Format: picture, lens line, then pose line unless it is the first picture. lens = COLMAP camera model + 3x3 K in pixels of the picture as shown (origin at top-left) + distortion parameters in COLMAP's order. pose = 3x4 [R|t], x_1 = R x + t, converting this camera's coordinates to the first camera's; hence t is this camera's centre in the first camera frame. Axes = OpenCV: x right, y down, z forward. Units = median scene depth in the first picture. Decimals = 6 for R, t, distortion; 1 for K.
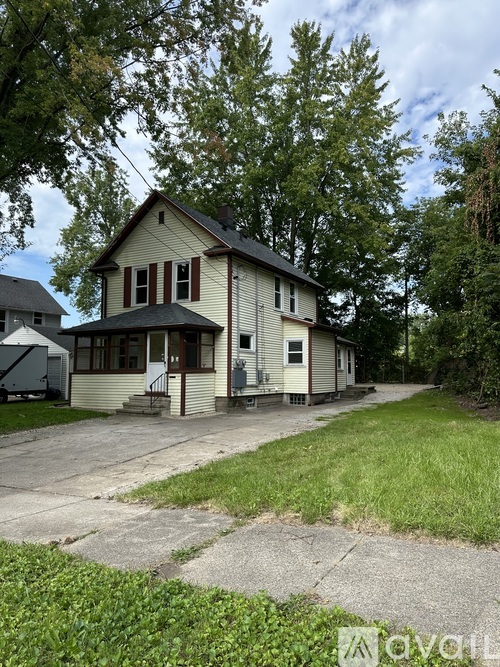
lens RADIAL K [[471.9, 0, 250.2], [0, 471.9, 335.9], [0, 0, 1]] dist [0.006331, -0.000502]
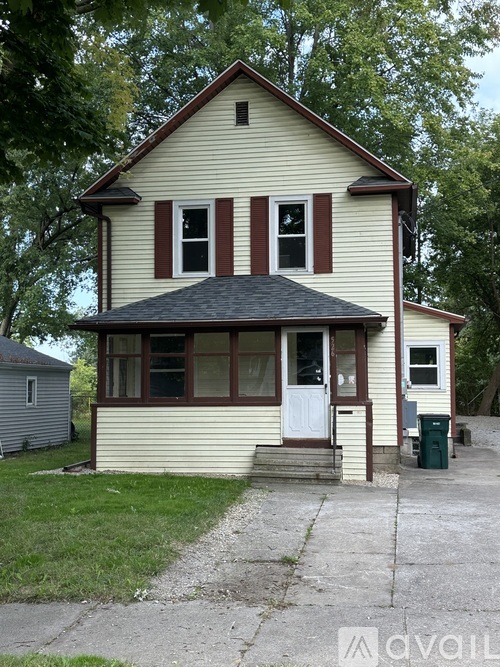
lens RADIAL K [[884.3, 0, 250.1], [0, 884.3, 332.1], [0, 0, 1]] dist [0.020902, 0.000000]
pose [[0.951262, 0.020005, 0.307735, -0.506711], [-0.022028, 0.999753, 0.003100, -0.006281], [-0.307597, -0.009728, 0.951467, 0.040542]]
